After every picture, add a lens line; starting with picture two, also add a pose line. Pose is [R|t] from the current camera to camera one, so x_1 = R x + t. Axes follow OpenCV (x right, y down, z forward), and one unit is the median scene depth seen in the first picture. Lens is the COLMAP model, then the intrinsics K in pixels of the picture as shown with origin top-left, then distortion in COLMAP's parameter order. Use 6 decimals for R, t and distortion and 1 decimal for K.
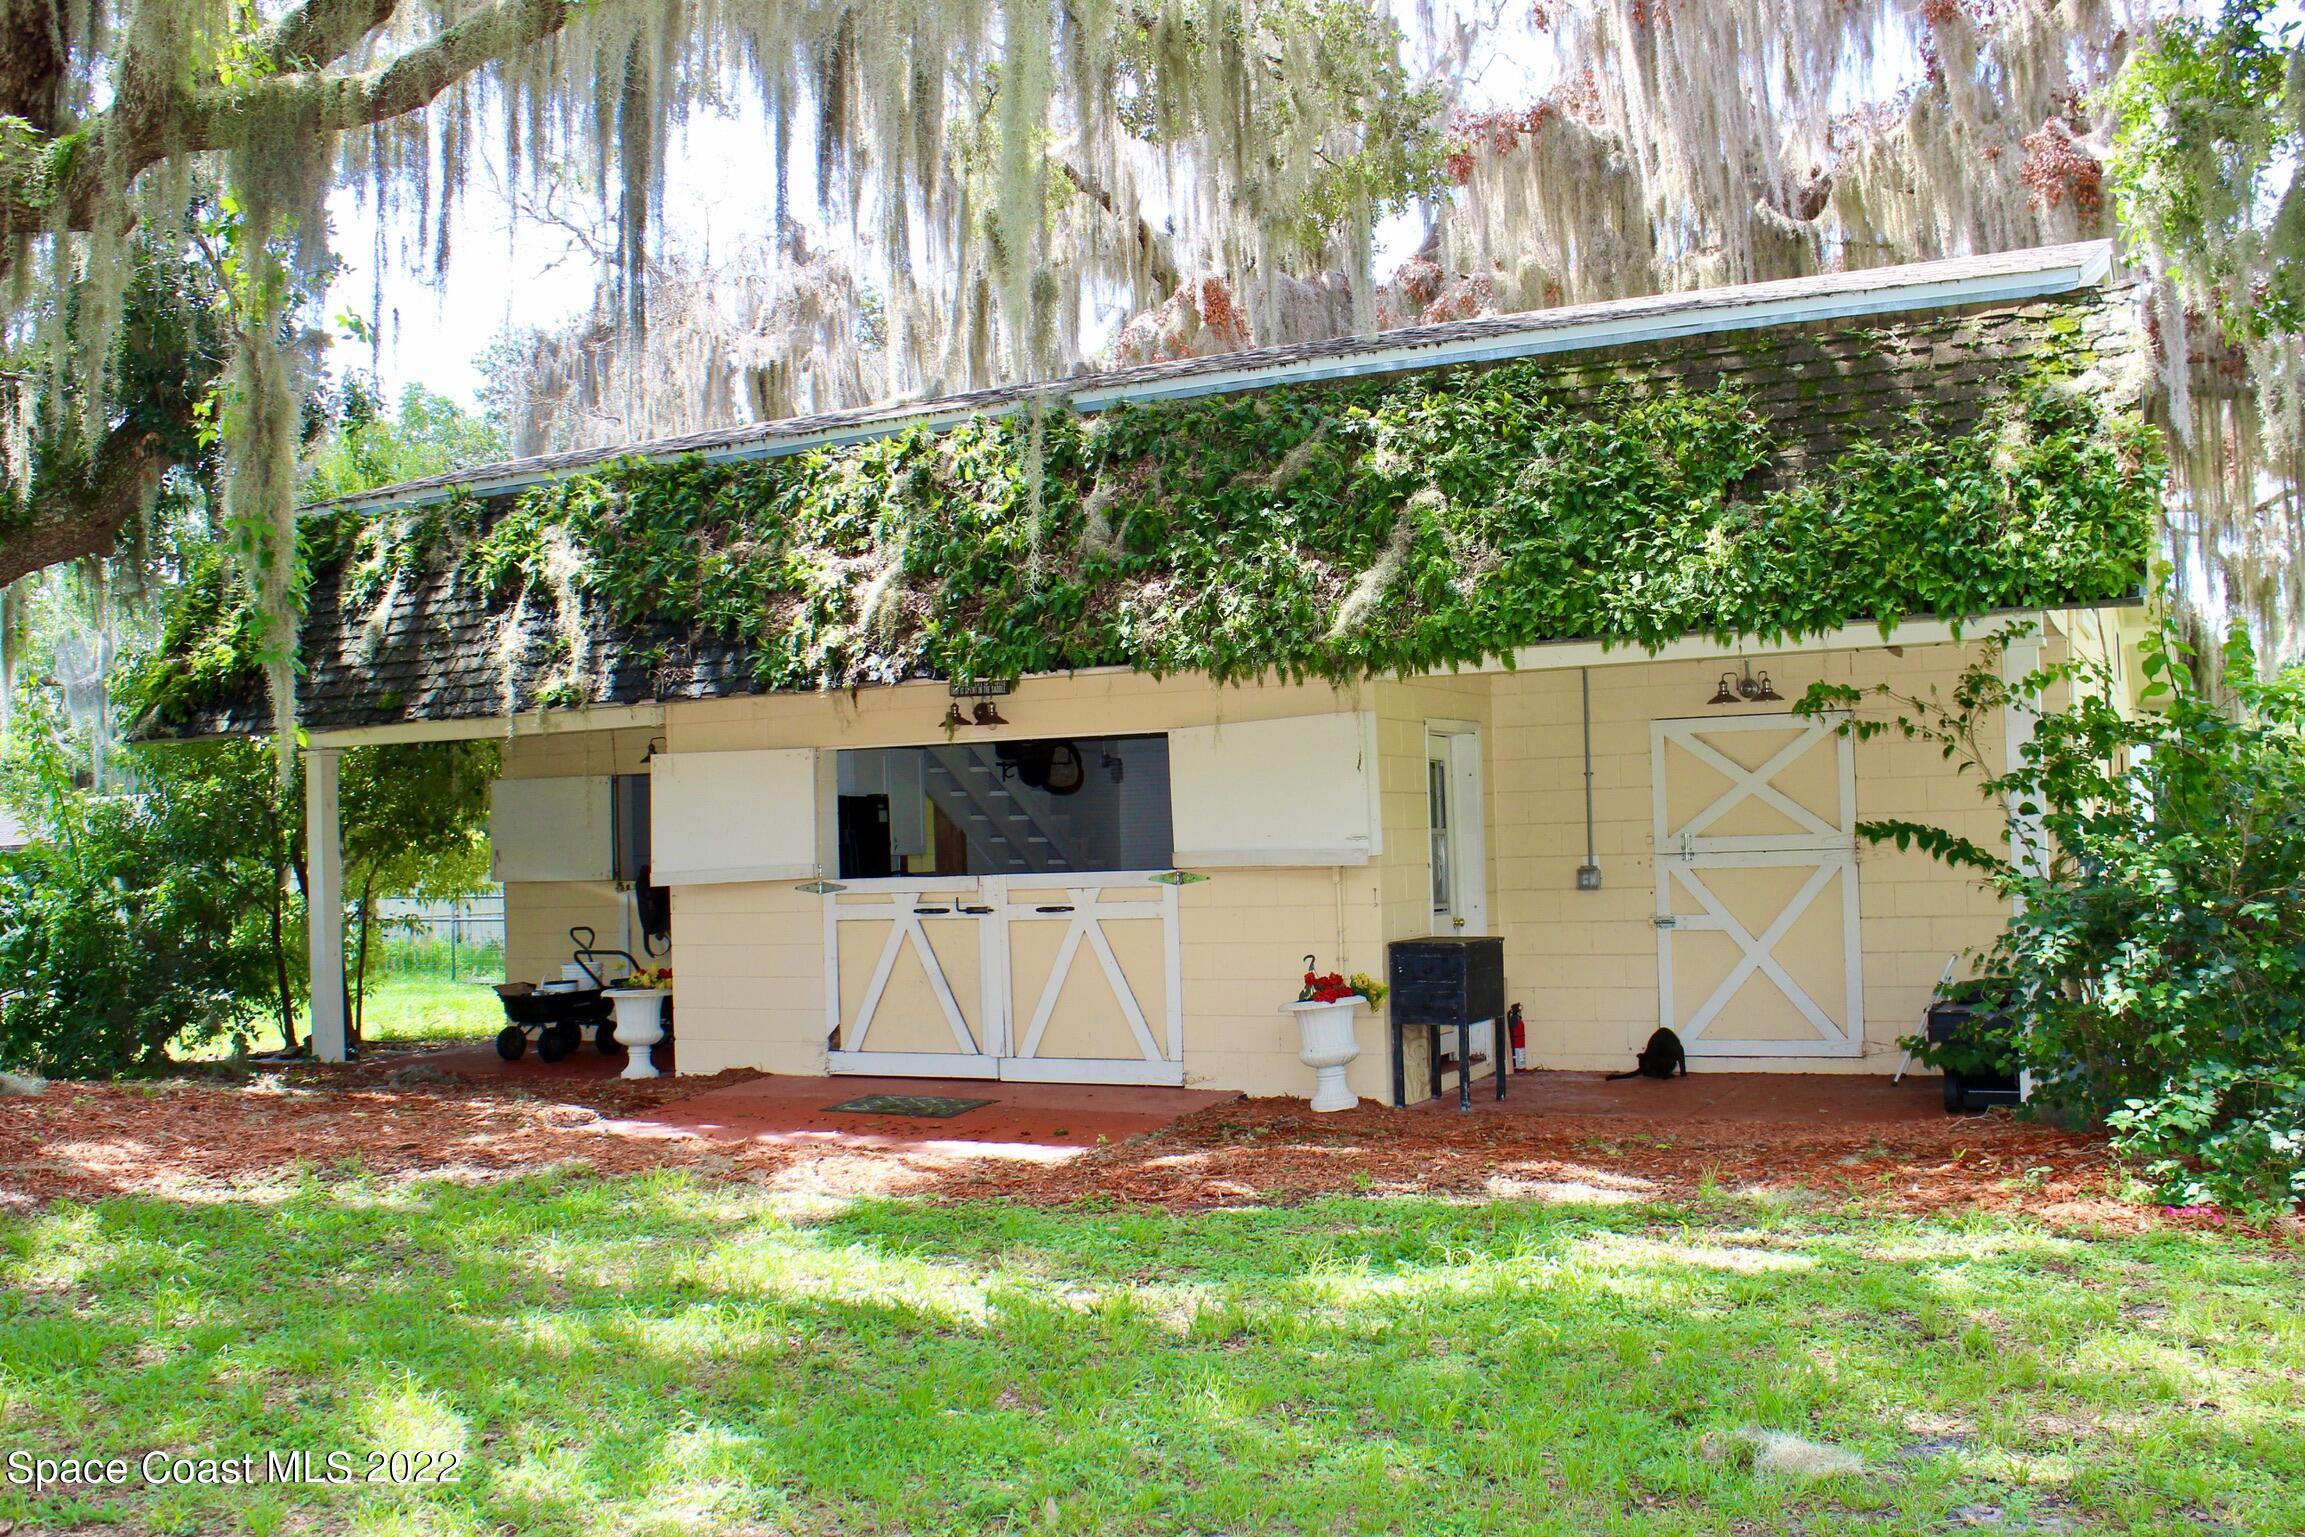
lens RADIAL K [[2164.1, 0, 1149.9], [0, 2164.1, 777.4], [0, 0, 1]] dist [-0.144212, 0.138450]
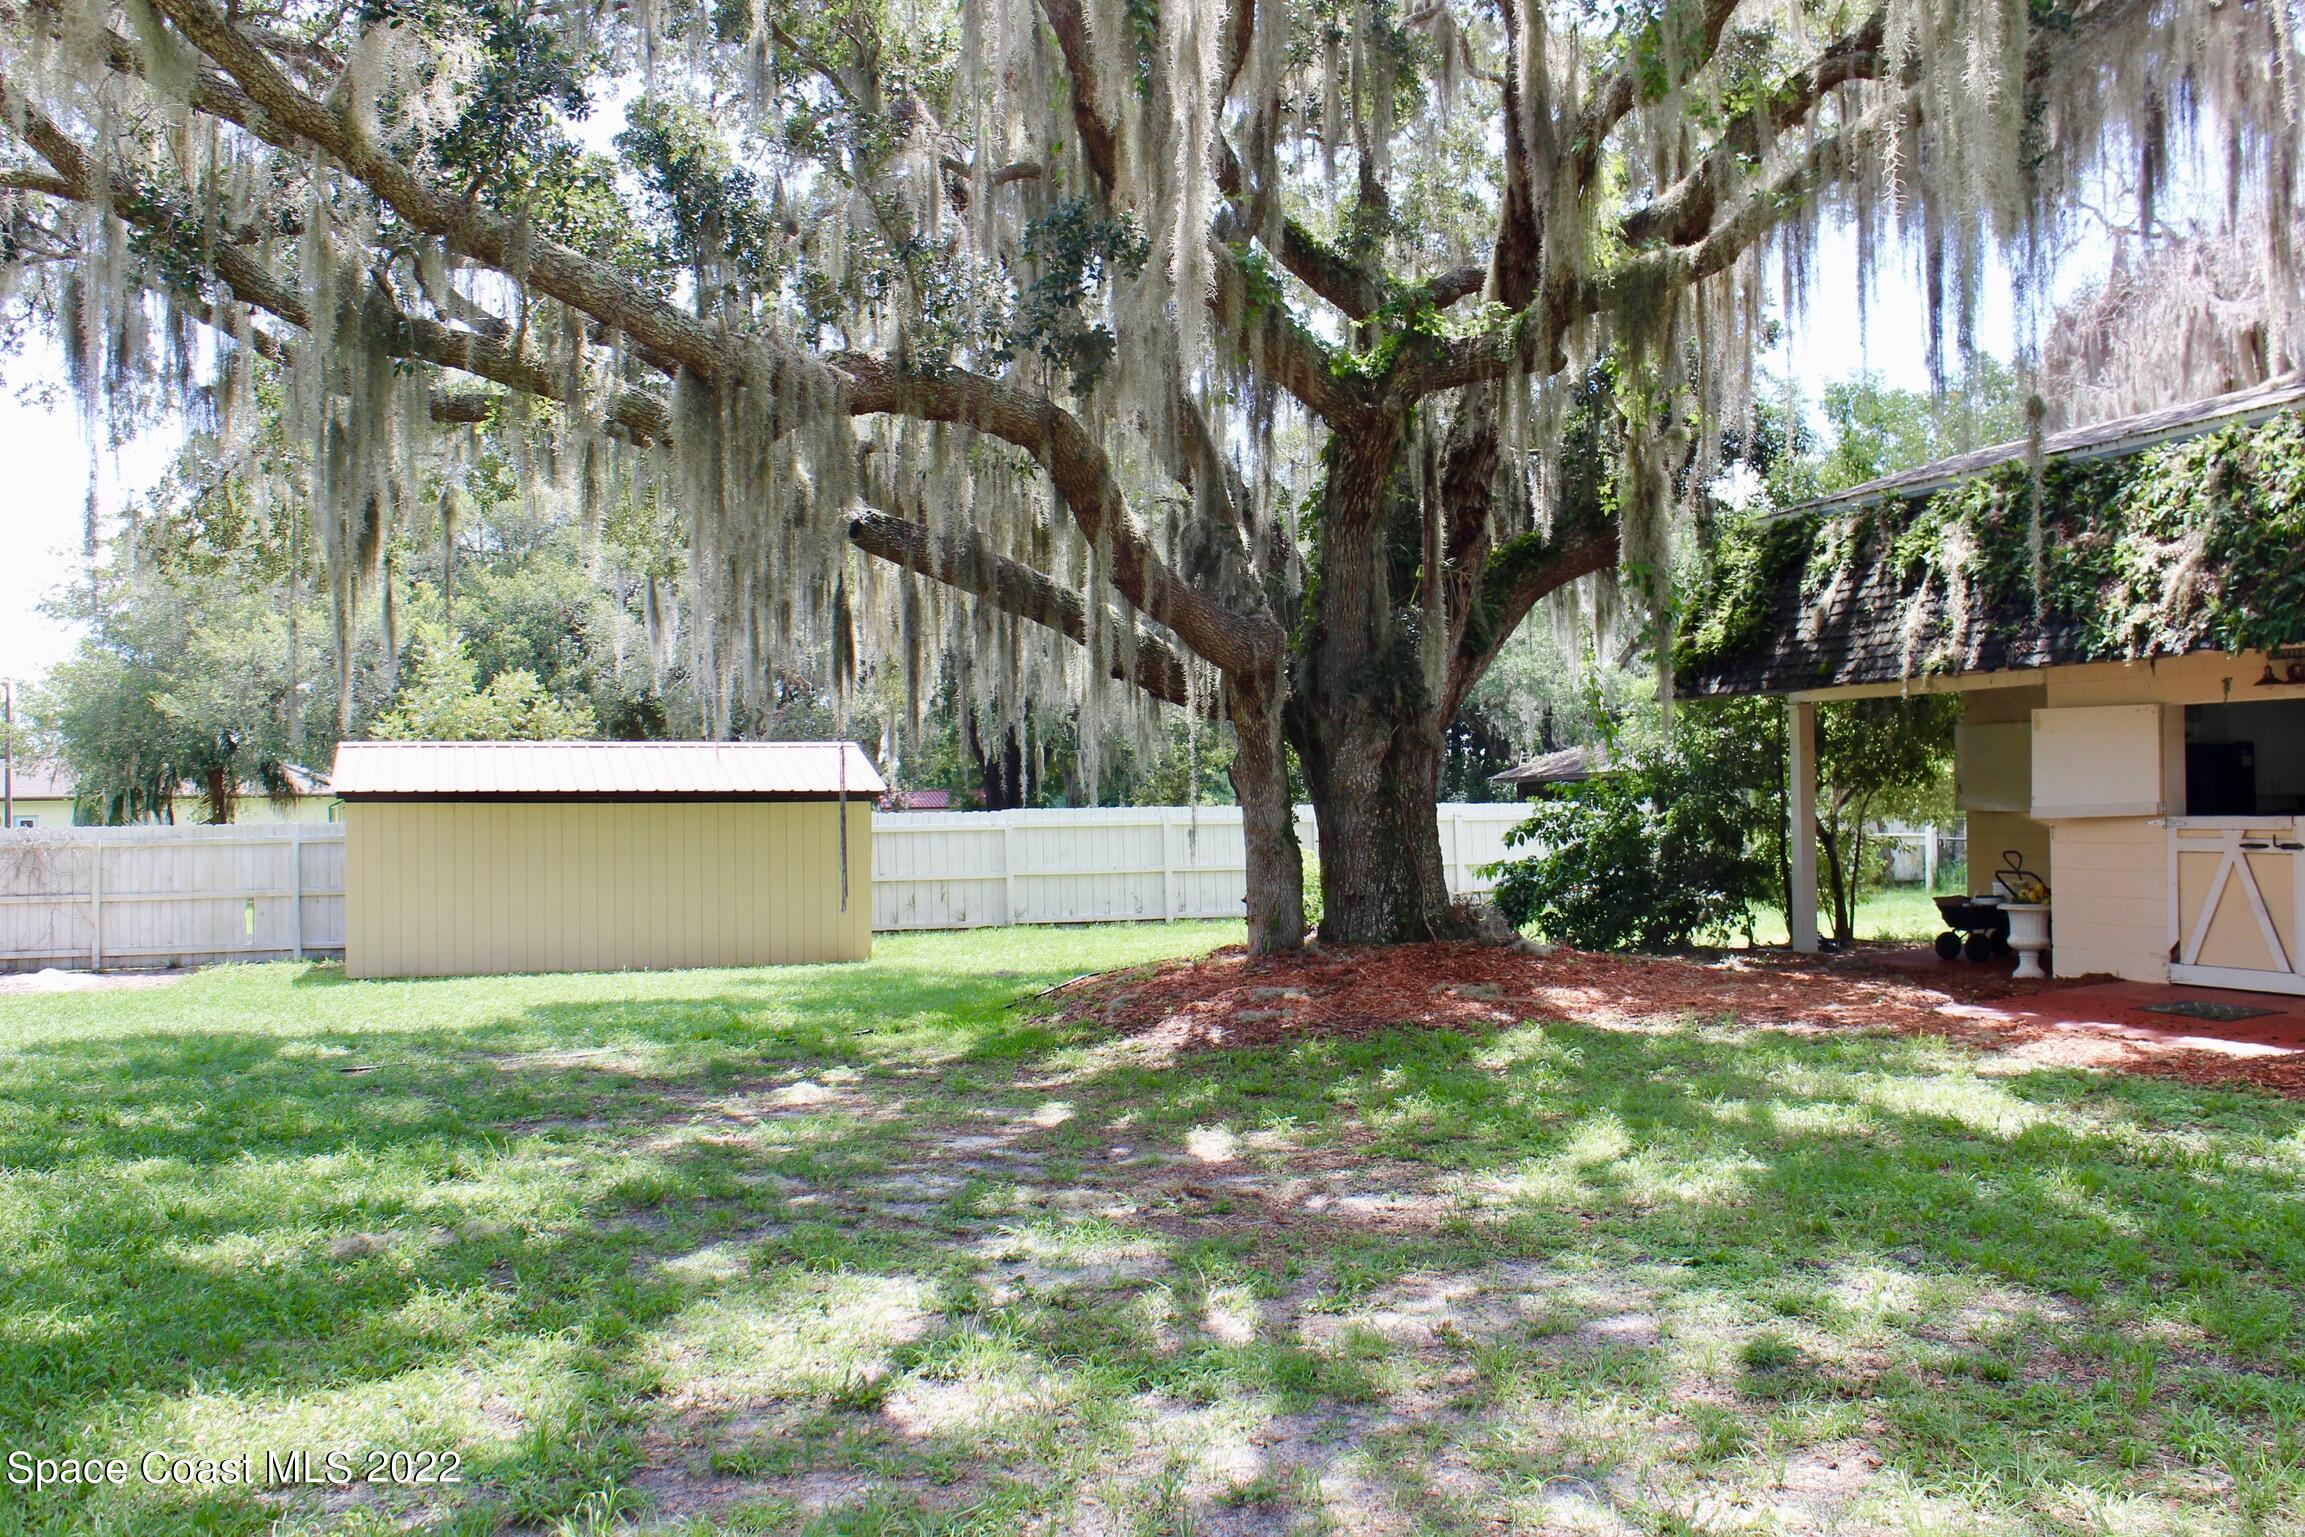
lens RADIAL K [[2183.9, 0, 1160.7], [0, 2183.9, 756.2], [0, 0, 1]] dist [-0.144293, 0.155566]
pose [[0.717120, 0.006076, -0.696924, 0.275440], [0.014787, 0.999604, 0.023930, -0.021902], [0.696793, -0.027466, 0.716746, -0.217212]]
